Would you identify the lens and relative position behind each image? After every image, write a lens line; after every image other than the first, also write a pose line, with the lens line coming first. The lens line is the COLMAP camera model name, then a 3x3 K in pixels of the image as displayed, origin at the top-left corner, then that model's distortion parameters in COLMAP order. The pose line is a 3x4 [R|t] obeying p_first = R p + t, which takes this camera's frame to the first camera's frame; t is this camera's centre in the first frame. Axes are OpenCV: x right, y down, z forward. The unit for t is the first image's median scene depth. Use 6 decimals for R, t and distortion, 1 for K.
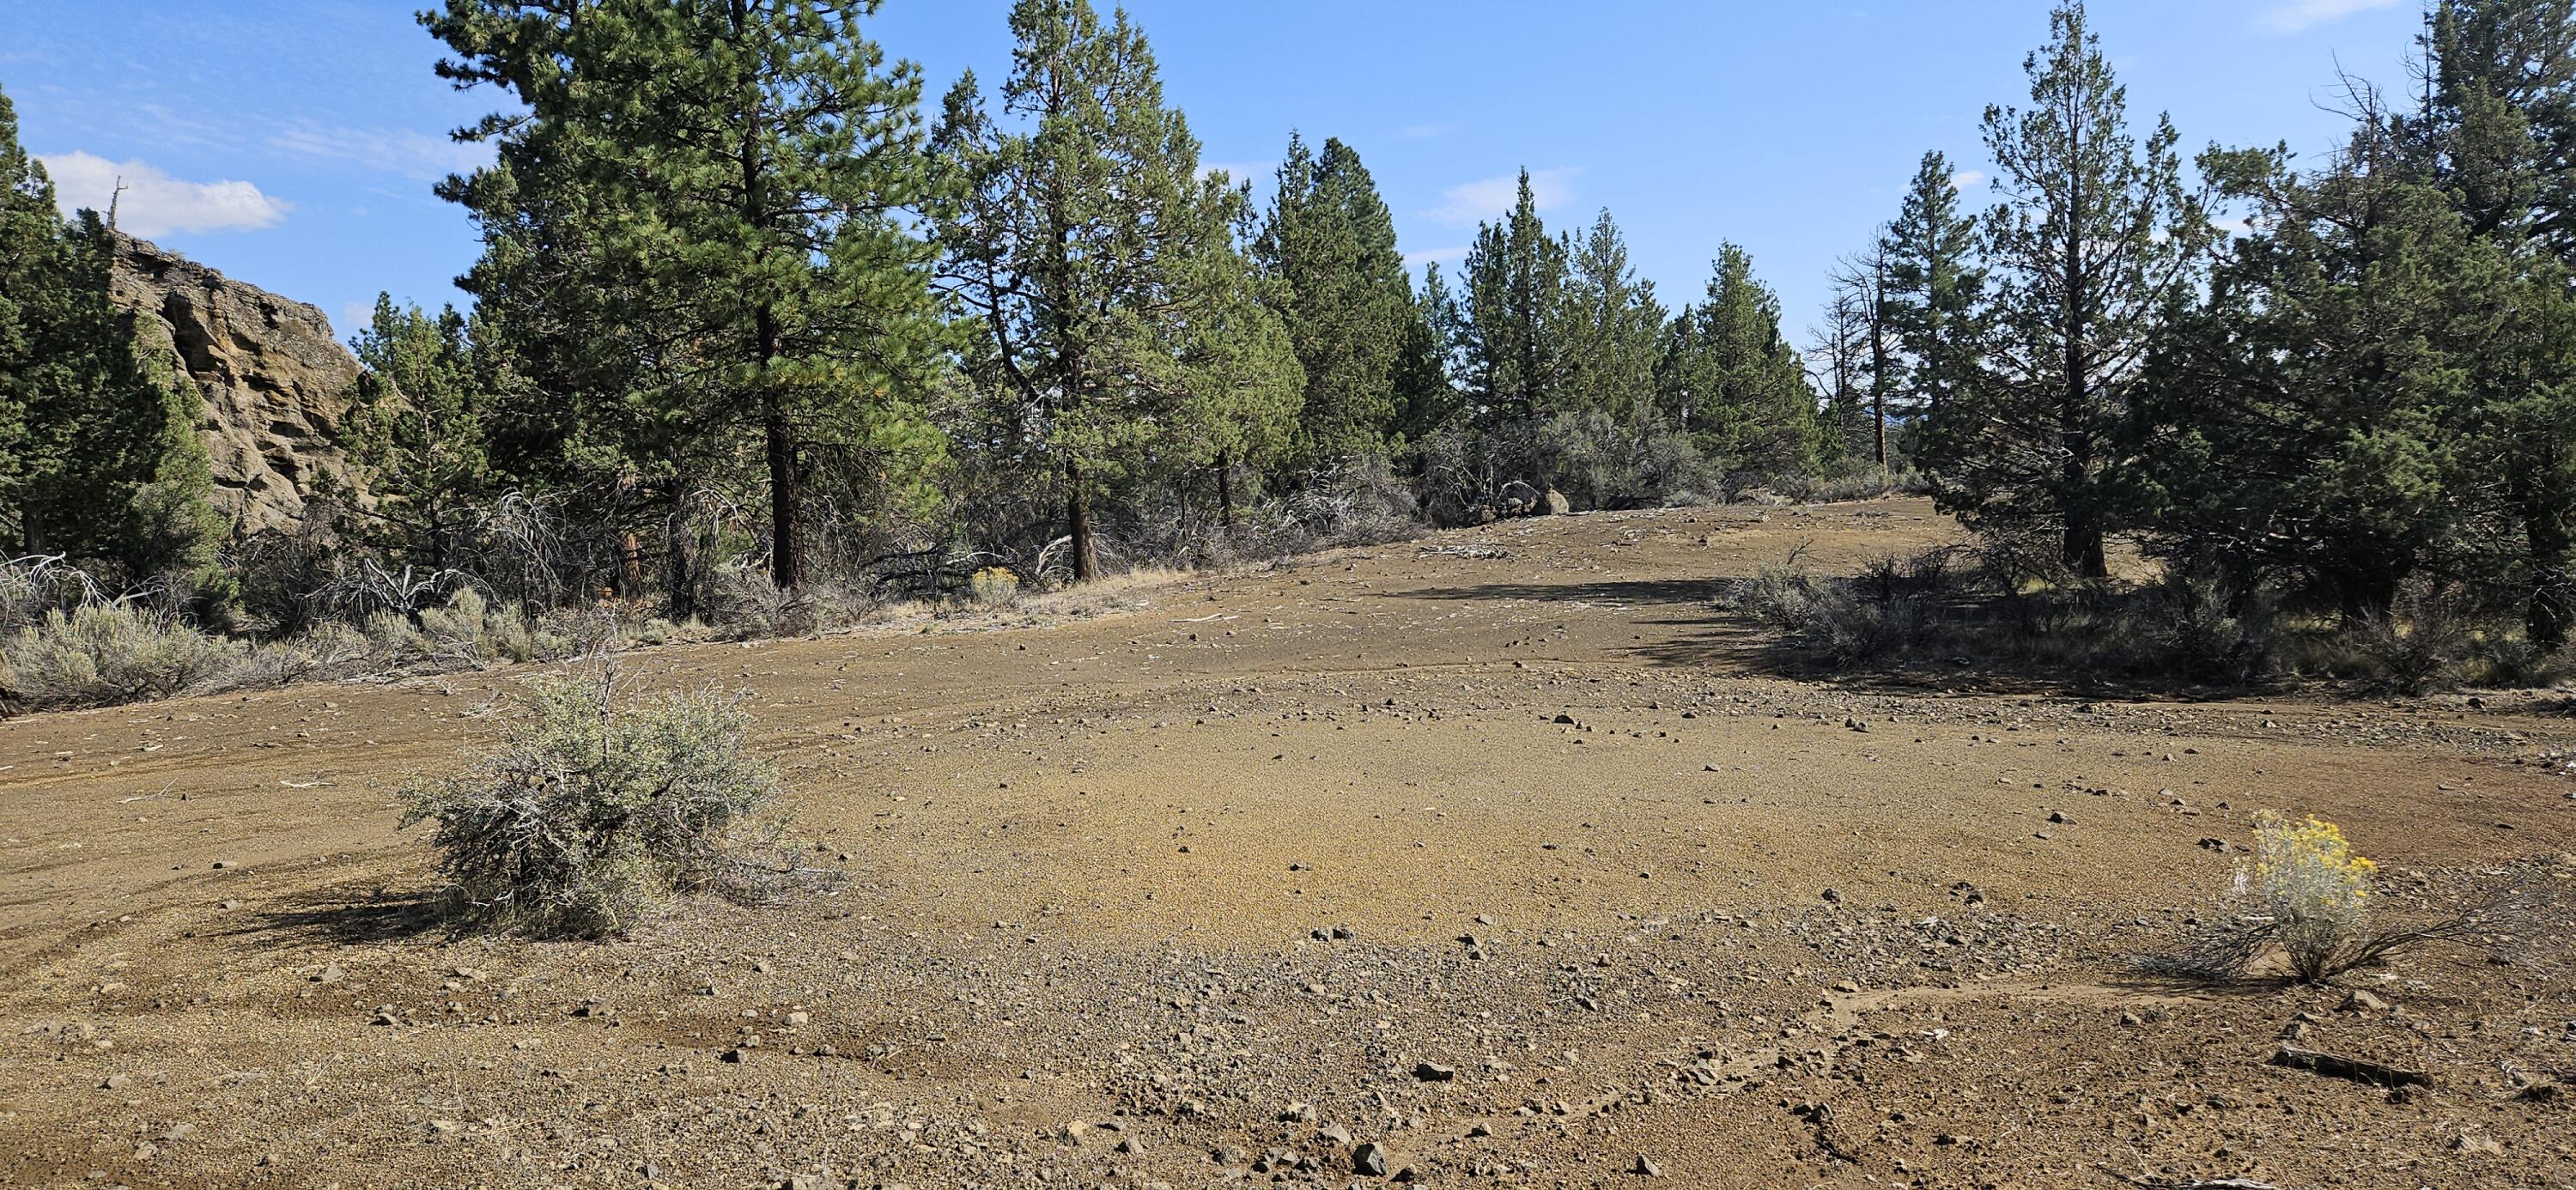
lens RADIAL K [[1655.7, 0, 1308.4], [0, 1655.7, 632.6], [0, 0, 1]] dist [0.032951, -0.013632]
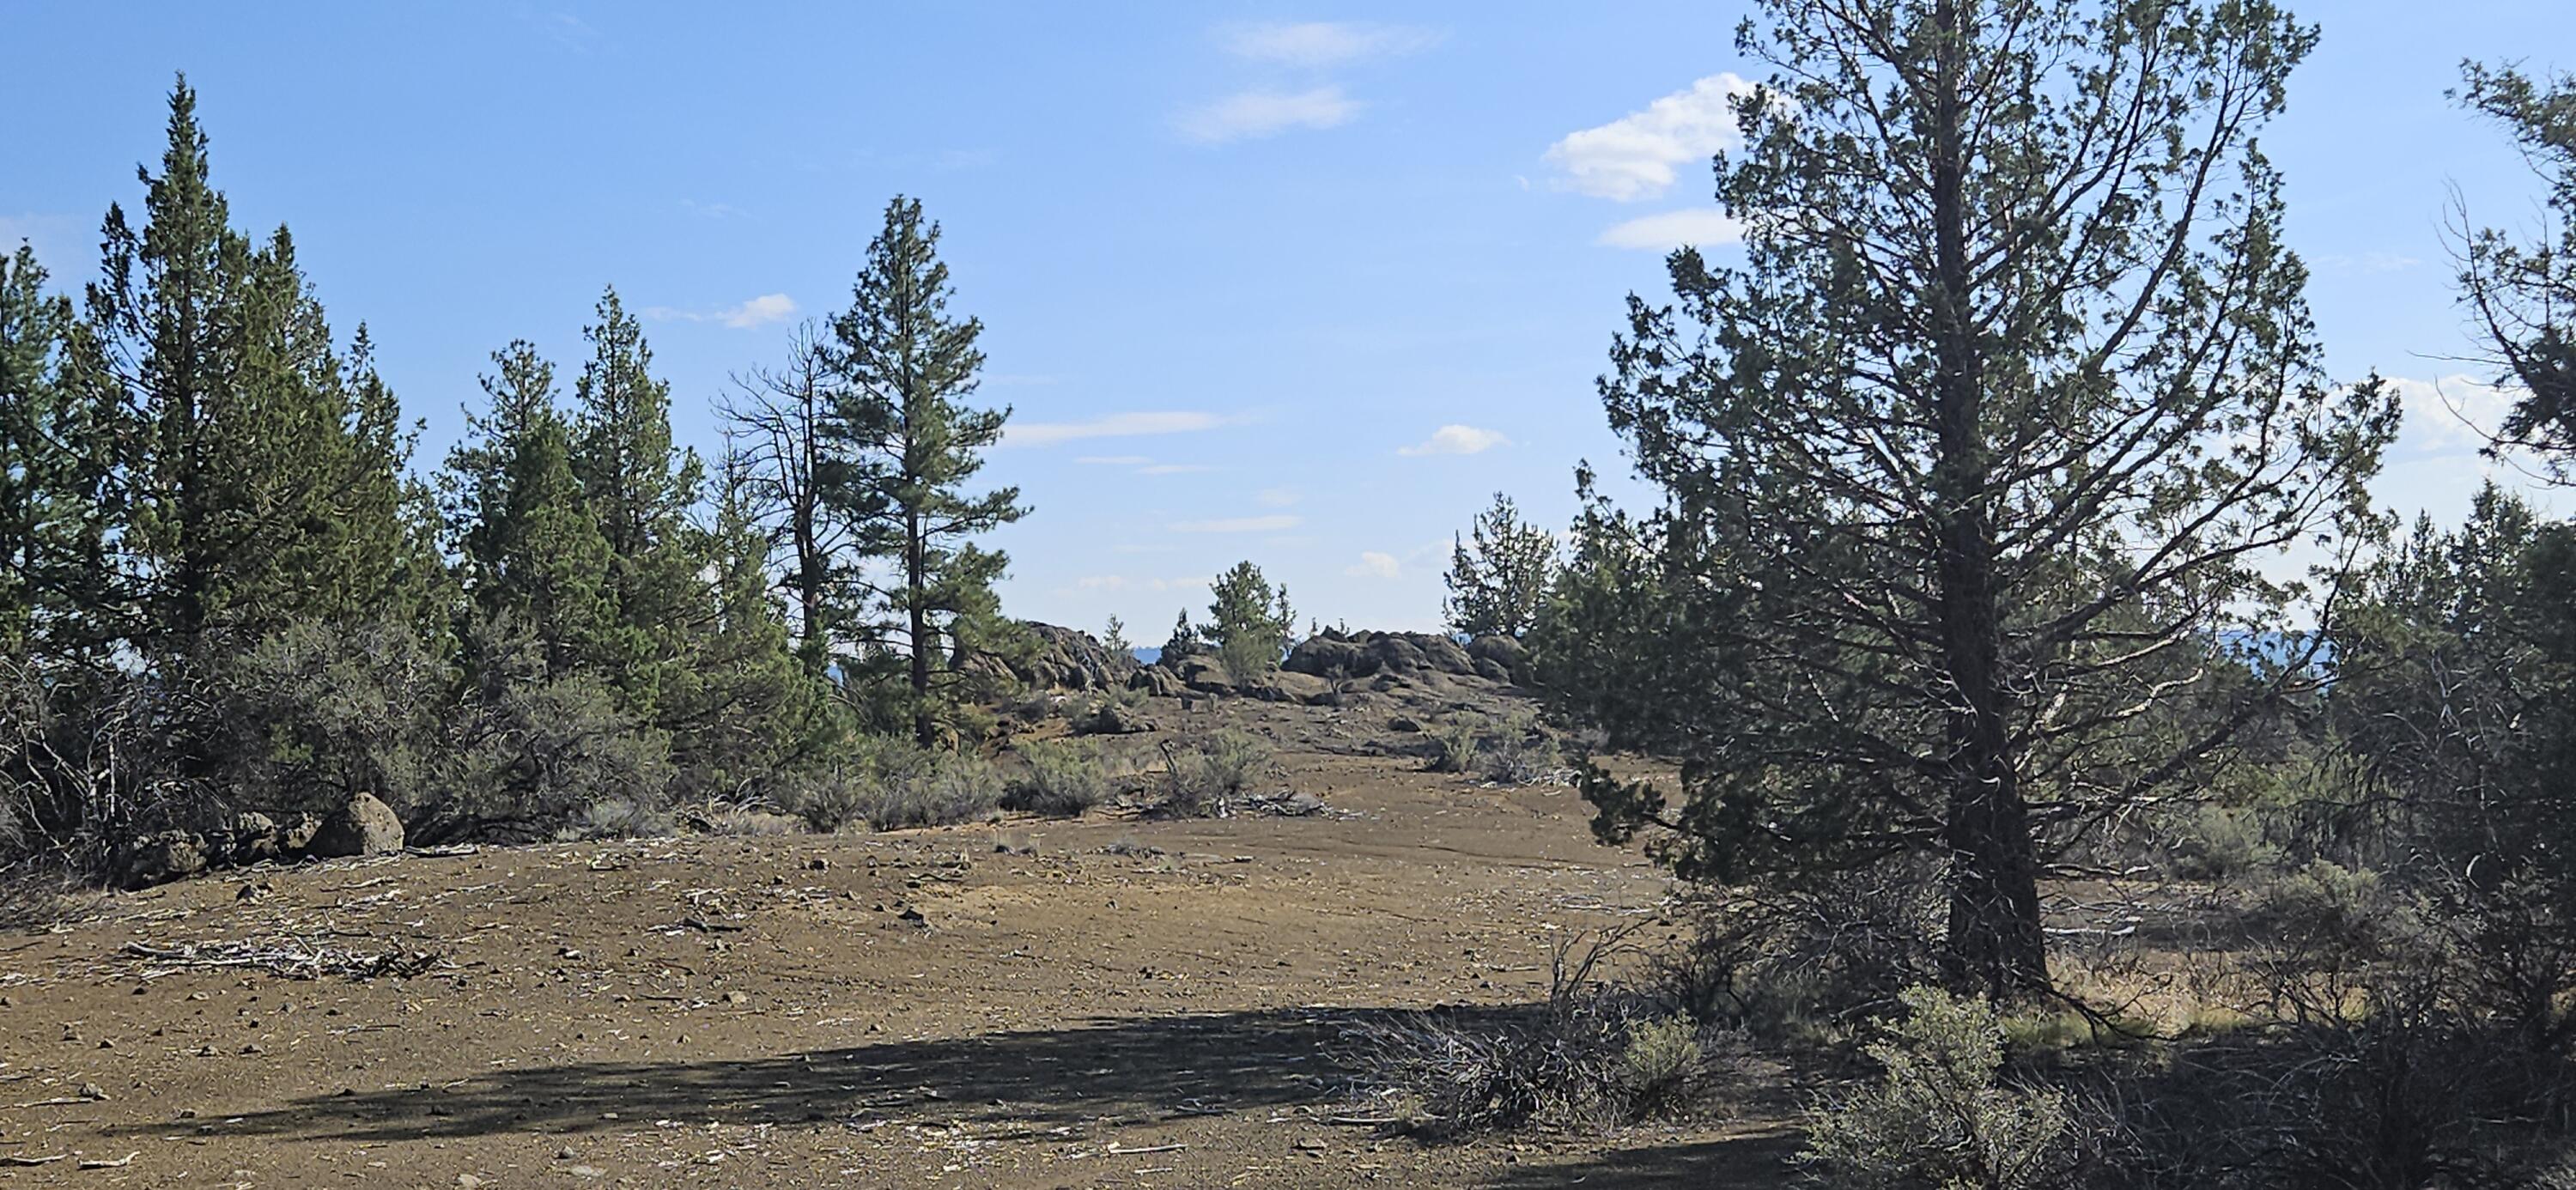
lens RADIAL K [[2997.7, 0, 1288.1], [0, 2997.7, 603.6], [0, 0, 1]] dist [0.060228, 0.000000]
pose [[0.859151, 0.040914, 0.510085, -0.015095], [0.039909, 0.988405, -0.146499, -0.007070], [-0.510164, 0.146222, 0.847556, 0.118416]]
